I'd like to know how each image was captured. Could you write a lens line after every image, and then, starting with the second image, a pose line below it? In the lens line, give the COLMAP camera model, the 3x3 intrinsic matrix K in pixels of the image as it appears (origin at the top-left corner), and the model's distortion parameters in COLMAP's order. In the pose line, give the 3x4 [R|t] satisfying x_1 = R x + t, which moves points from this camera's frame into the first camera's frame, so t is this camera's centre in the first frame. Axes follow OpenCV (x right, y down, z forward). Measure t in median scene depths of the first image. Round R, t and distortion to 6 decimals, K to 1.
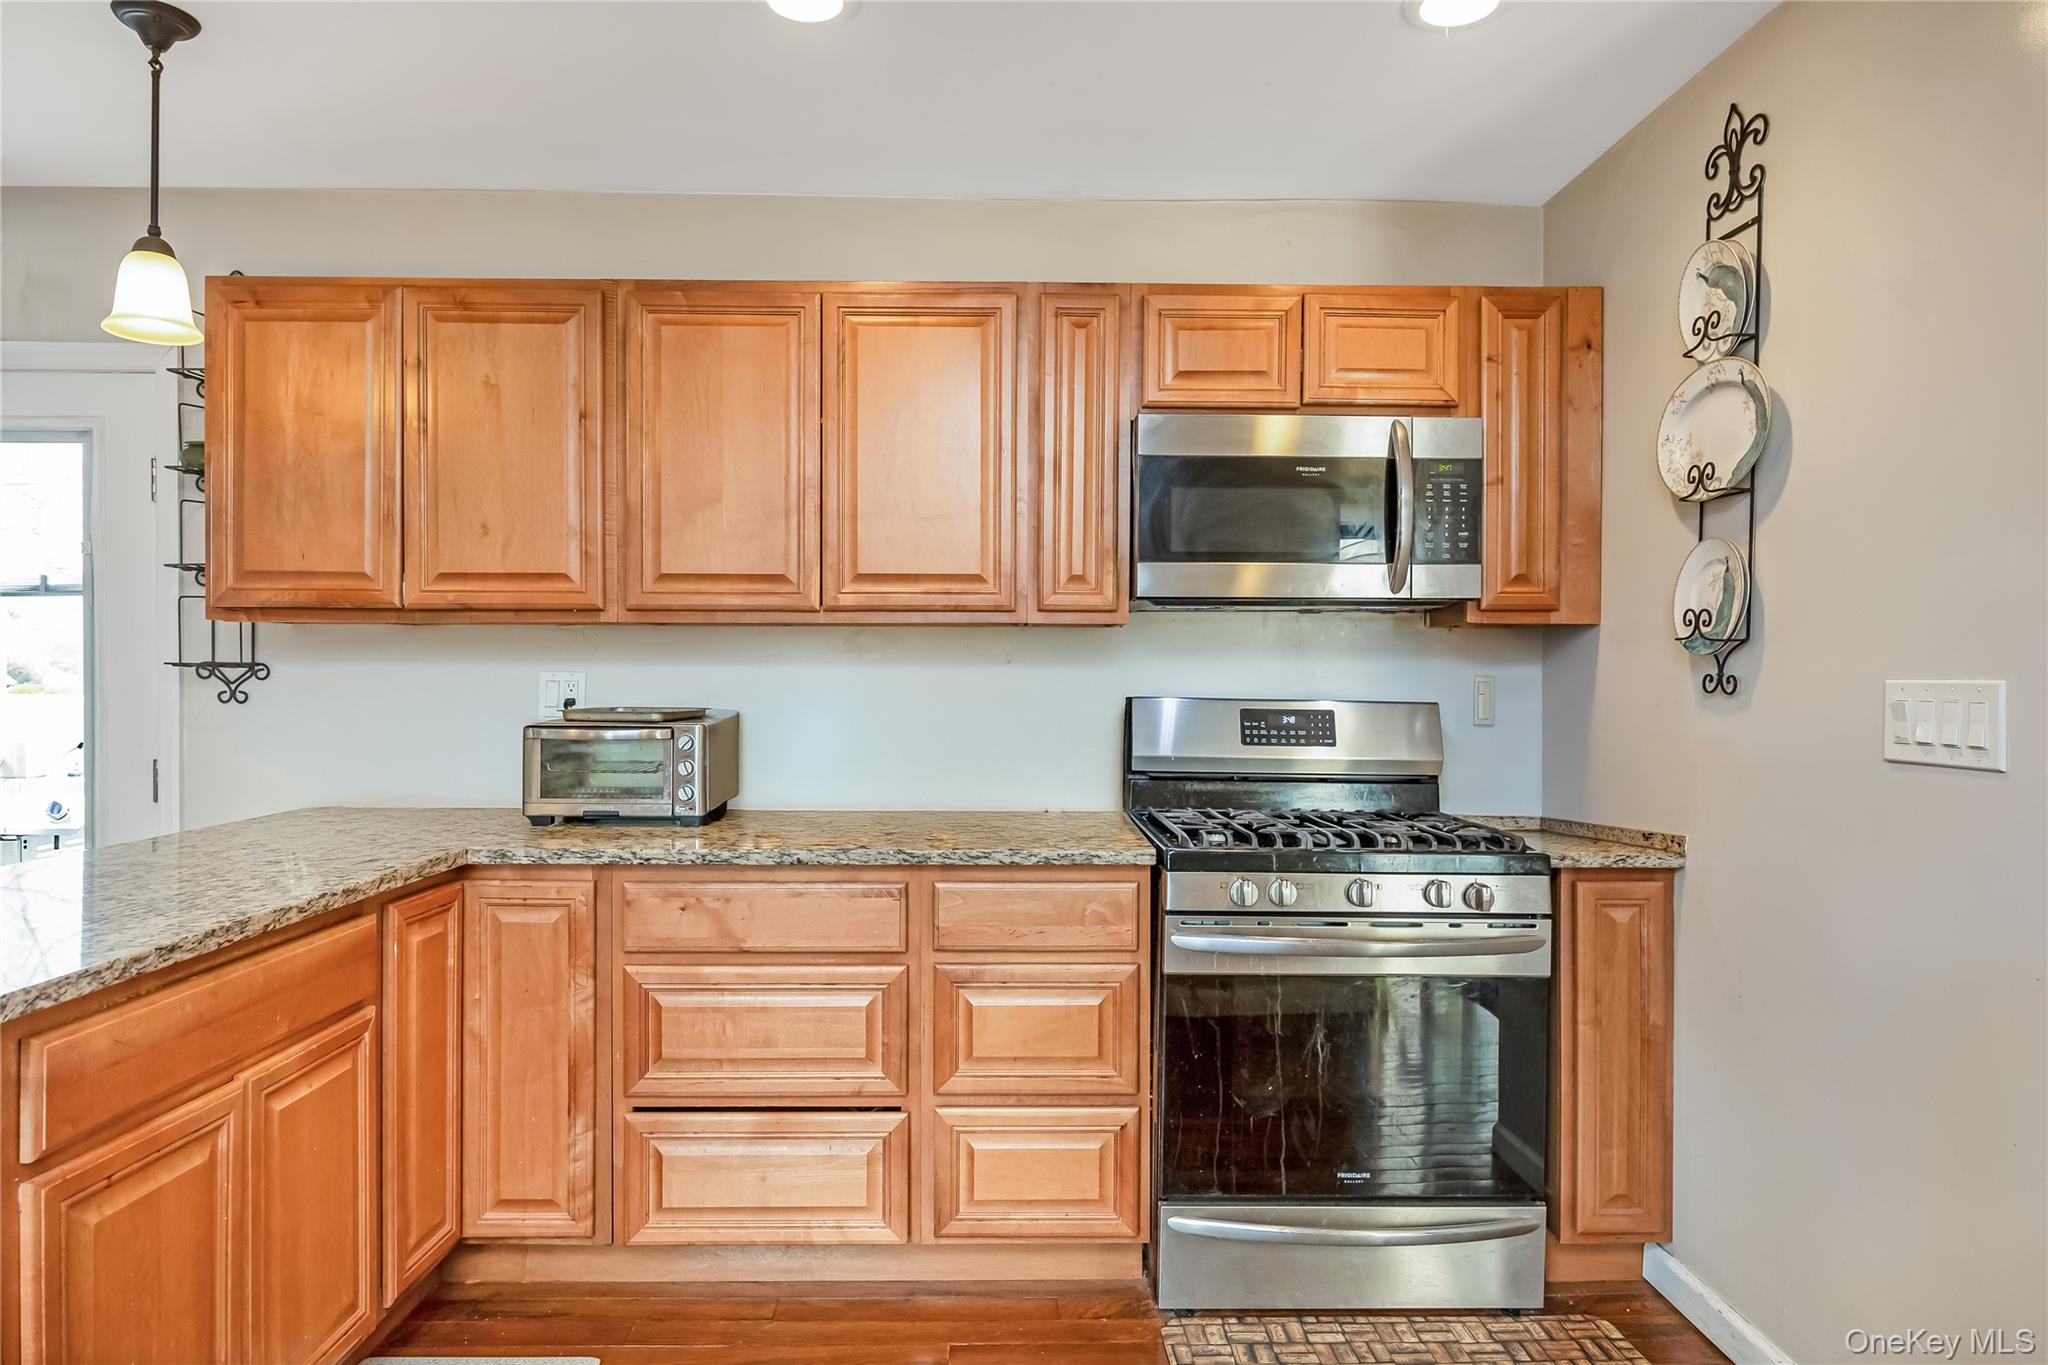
lens RADIAL K [[1198.3, 0, 1021.7], [0, 1198.3, 681.1], [0, 0, 1]] dist [-0.005757, -0.001937]
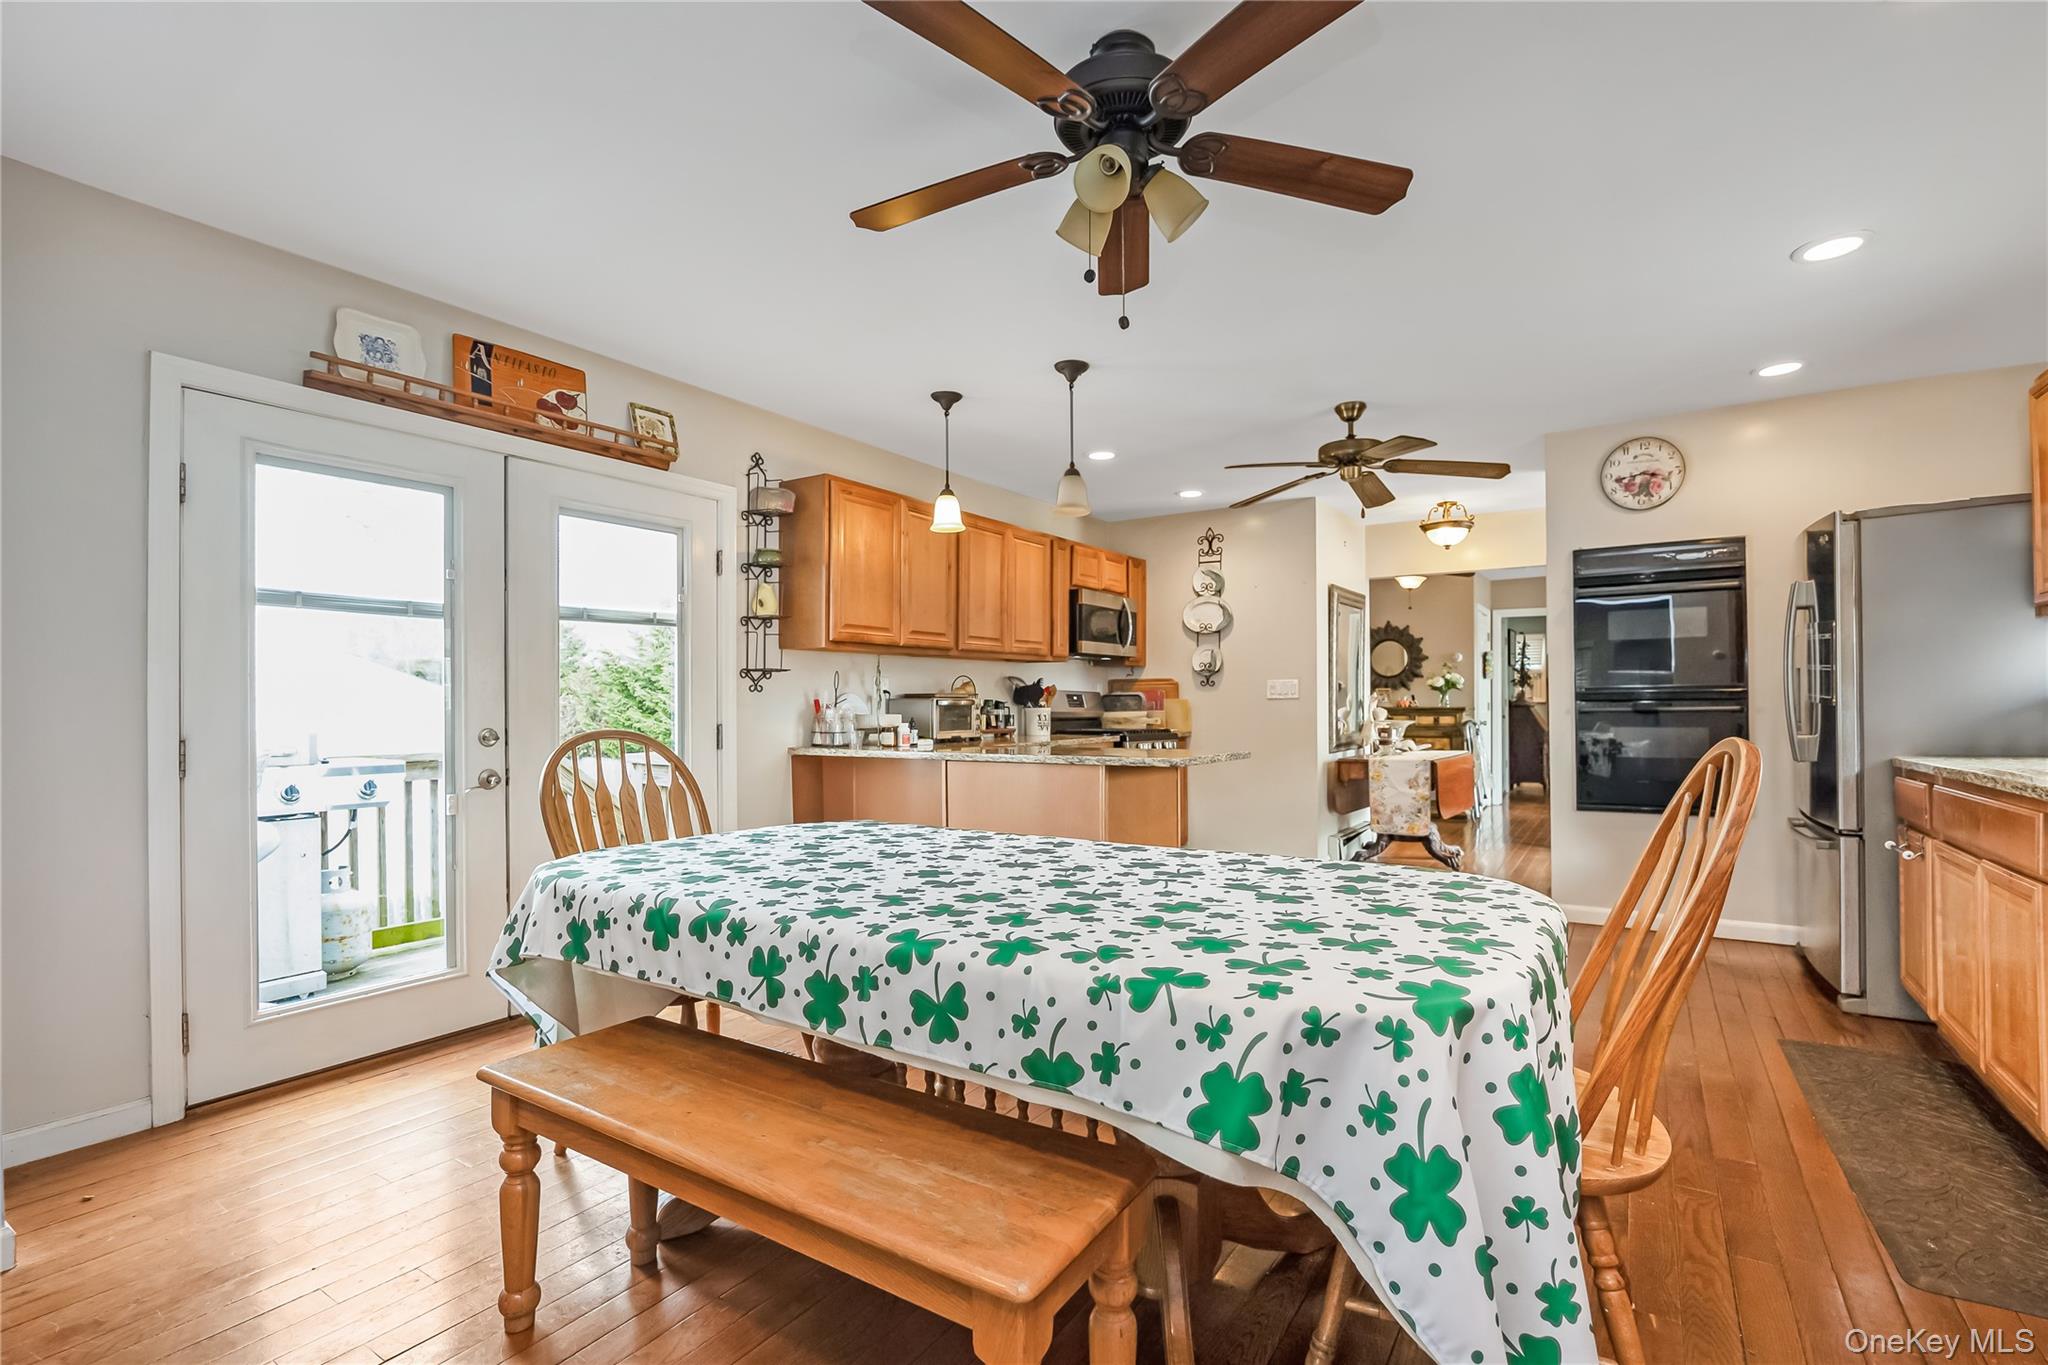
lens RADIAL K [[924.5, 0, 1023.3], [0, 924.5, 697.9], [0, 0, 1]] dist [-0.014566, 0.000385]
pose [[0.575656, -0.002860, 0.817687, -1.744341], [0.010295, 0.999940, -0.003749, 0.041387], [-0.817627, 0.010576, 0.575651, -0.142169]]
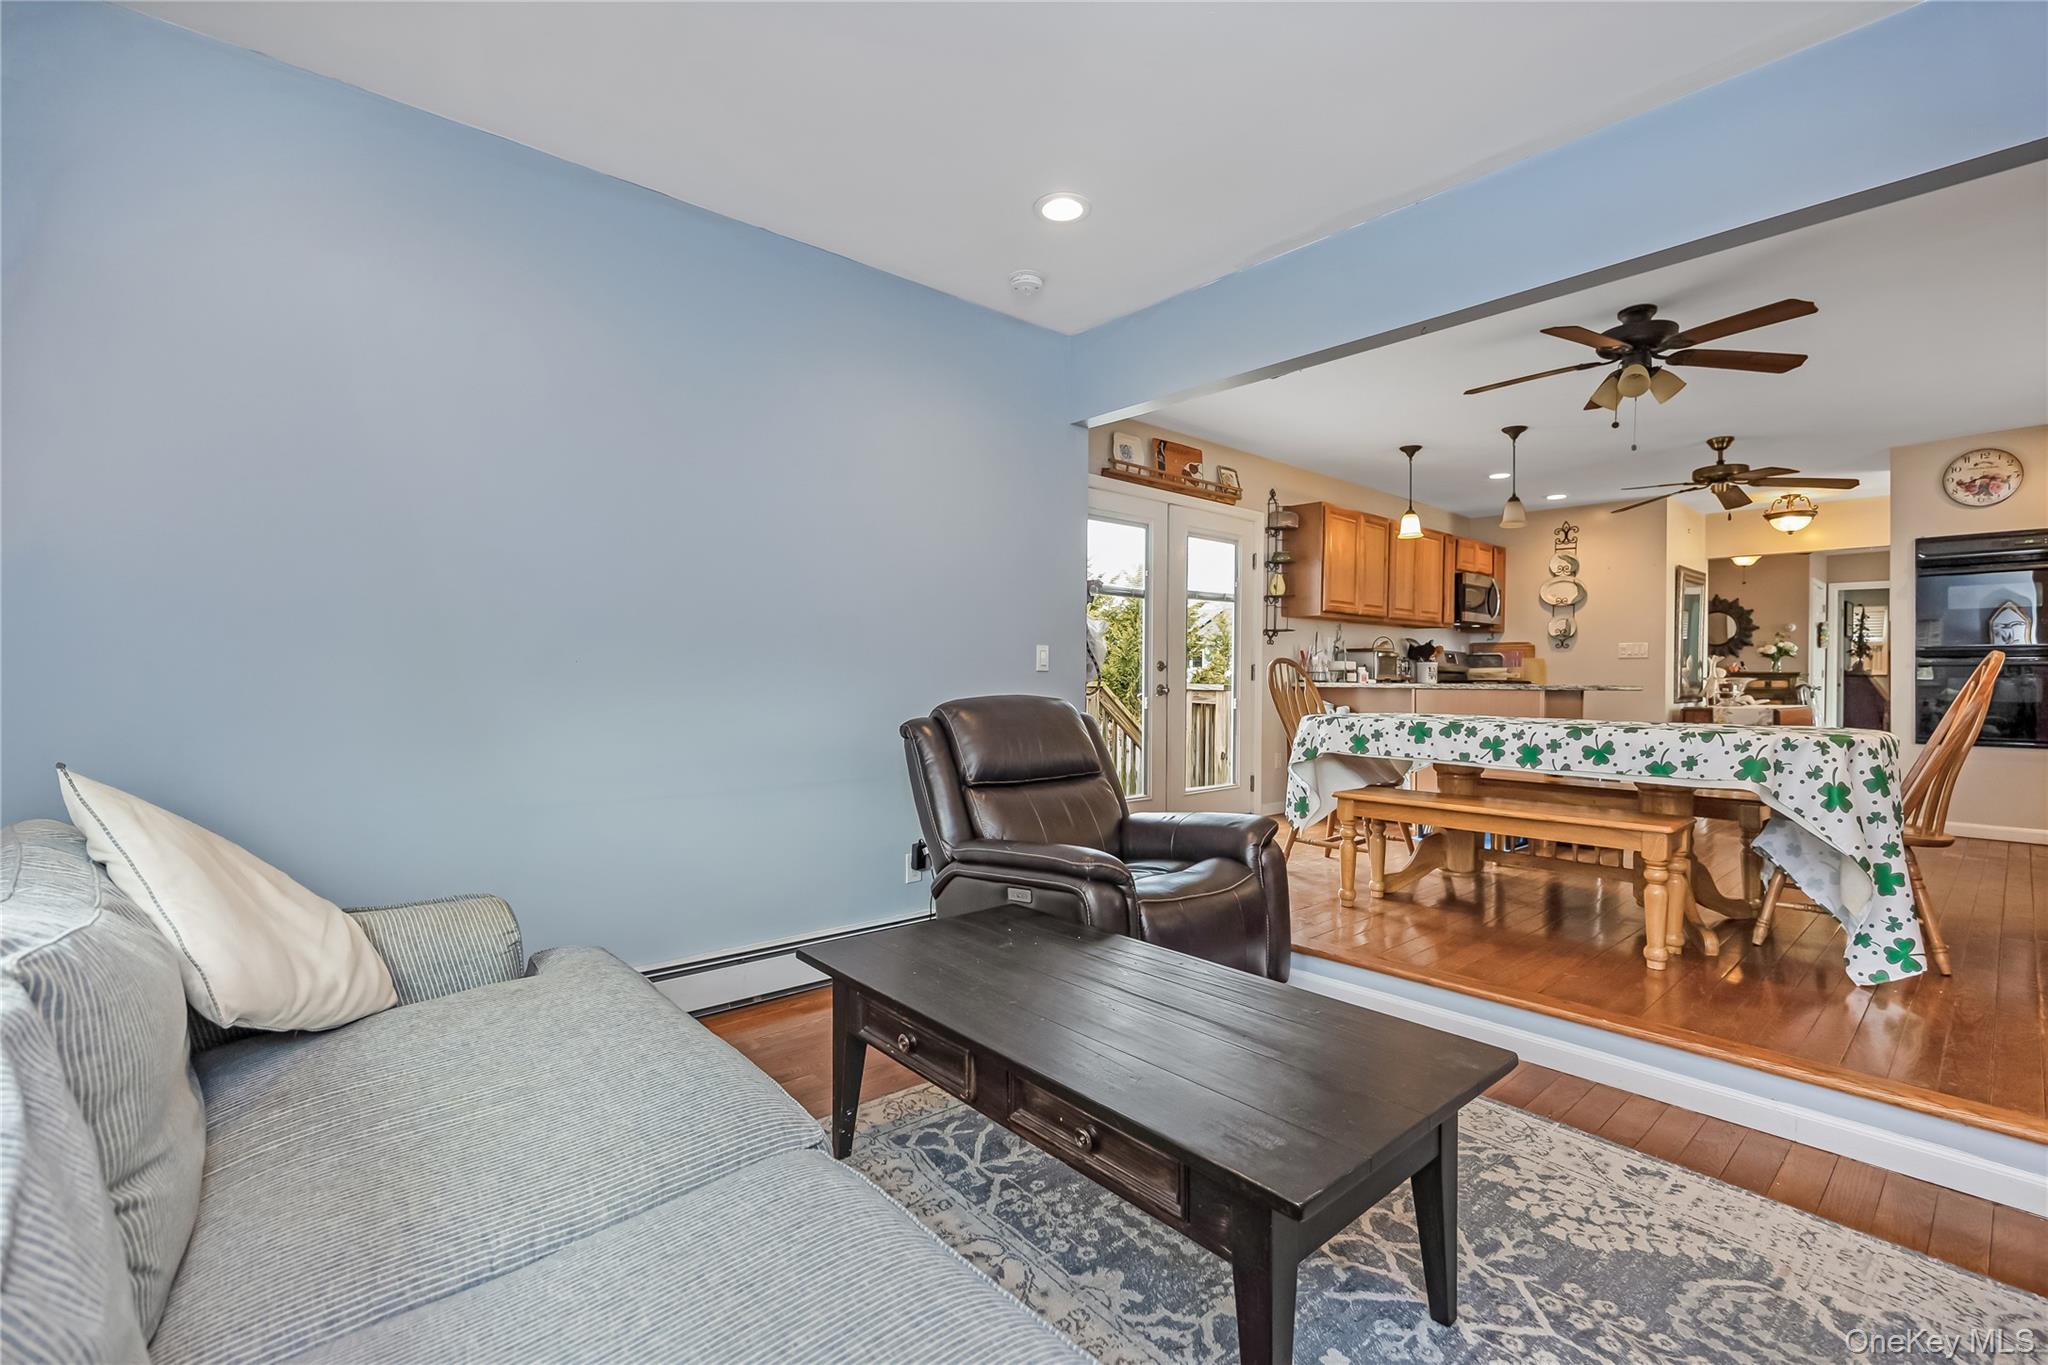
lens RADIAL K [[887.5, 0, 1017.7], [0, 887.5, 673.9], [0, 0, 1]] dist [-0.013123, -0.000501]
pose [[0.769885, 0.004692, 0.638165, -2.702839], [-0.005280, 0.999986, -0.000982, 0.102968], [-0.638161, -0.002614, 0.769899, -0.233853]]
